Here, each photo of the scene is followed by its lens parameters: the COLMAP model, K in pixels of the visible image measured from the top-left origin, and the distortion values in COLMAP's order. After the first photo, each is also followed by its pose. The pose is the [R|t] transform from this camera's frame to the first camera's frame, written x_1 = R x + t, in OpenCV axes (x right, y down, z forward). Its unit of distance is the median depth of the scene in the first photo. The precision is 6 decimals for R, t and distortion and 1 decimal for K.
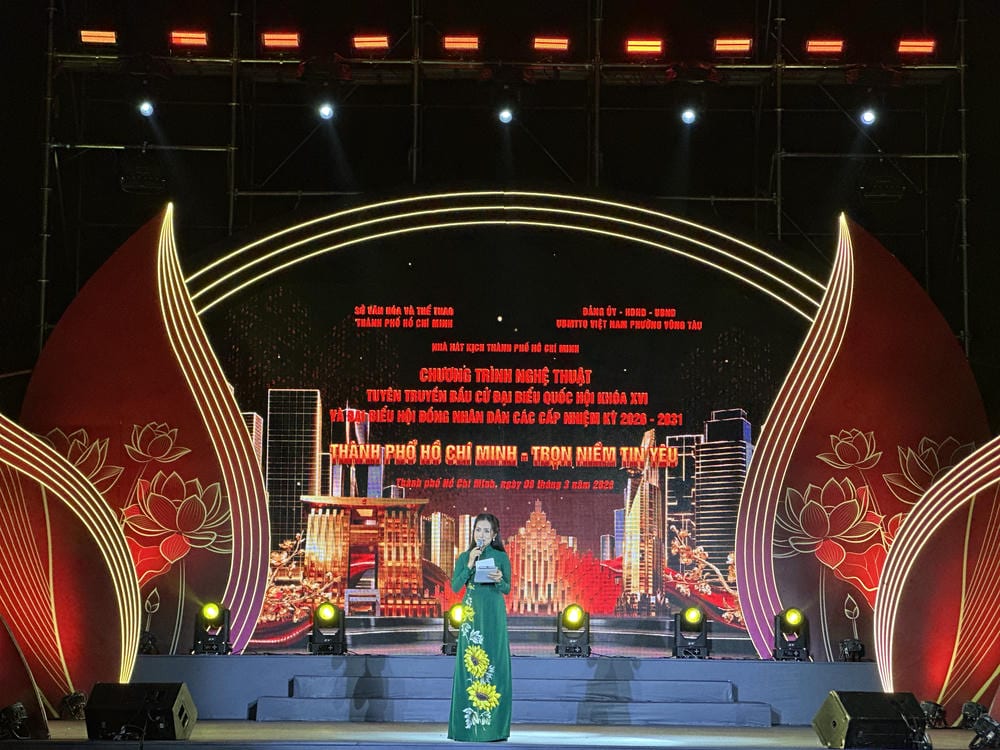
lens RADIAL K [[2212.4, 0, 498.3], [0, 2212.4, 368.0], [0, 0, 1]] dist [0.119869, 0.451147]
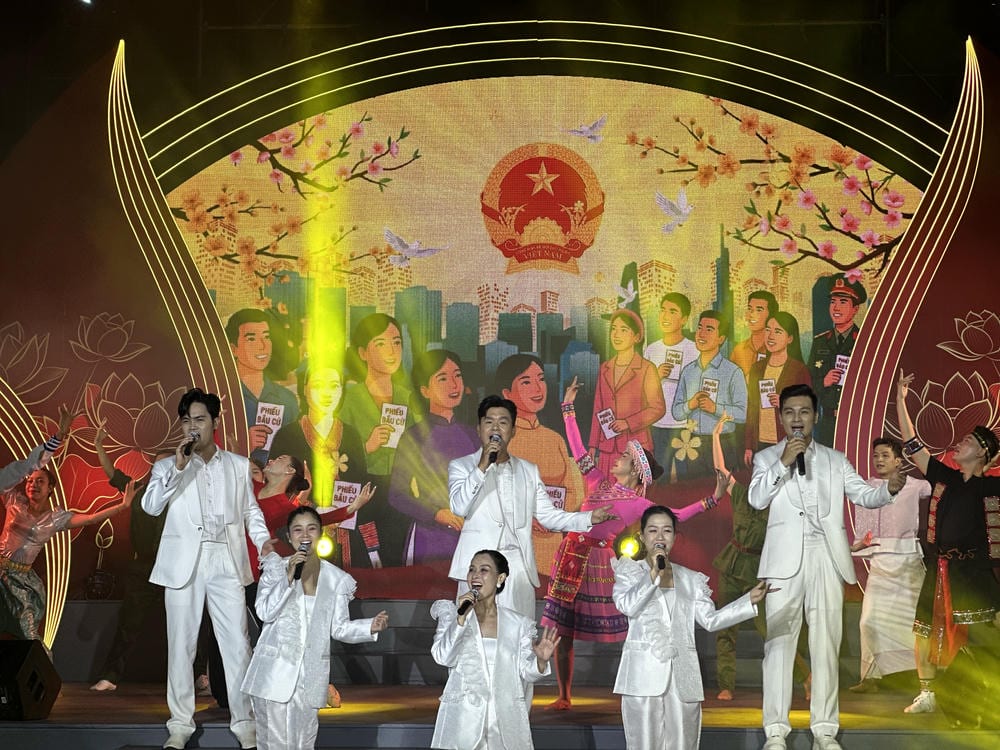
lens RADIAL K [[2206.1, 0, 511.2], [0, 2206.1, 372.1], [0, 0, 1]] dist [0.193063, -0.219779]
pose [[0.998848, -0.010688, -0.046784, 0.029146], [0.011892, 0.999603, 0.025546, 0.027379], [0.046492, -0.026073, 0.998578, 0.204594]]
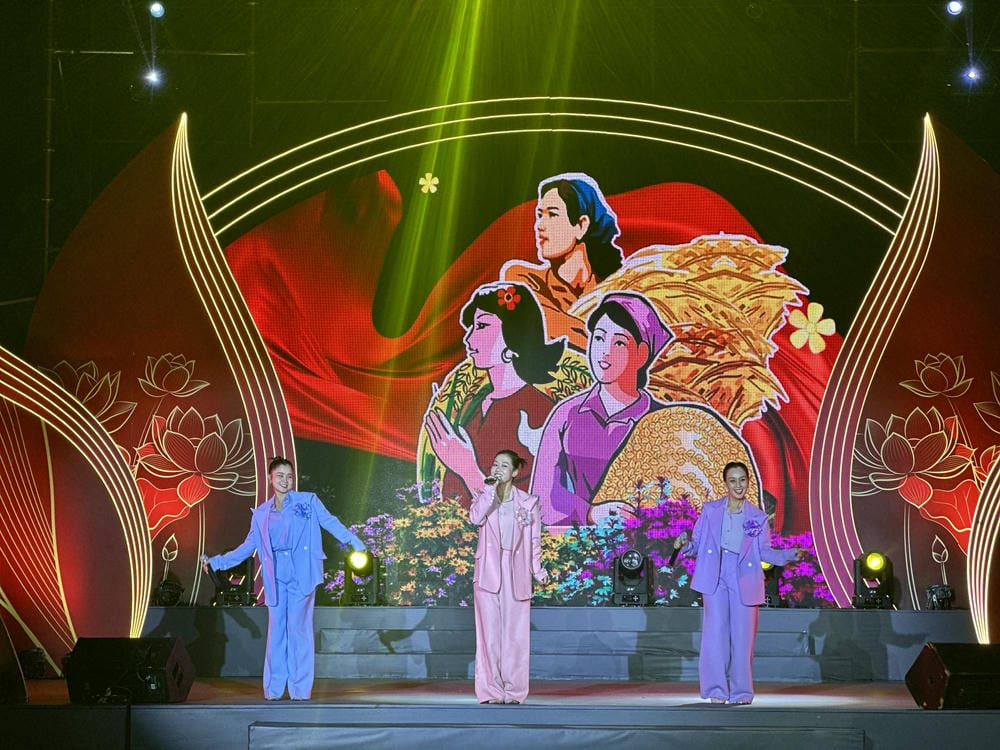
lens RADIAL K [[2212.4, 0, 498.3], [0, 2212.4, 368.0], [0, 0, 1]] dist [0.119869, 0.451147]
pose [[0.999514, -0.009676, -0.029625, 0.007171], [0.010286, 0.999737, 0.020509, 0.013228], [0.029419, -0.020803, 0.999351, 0.092022]]
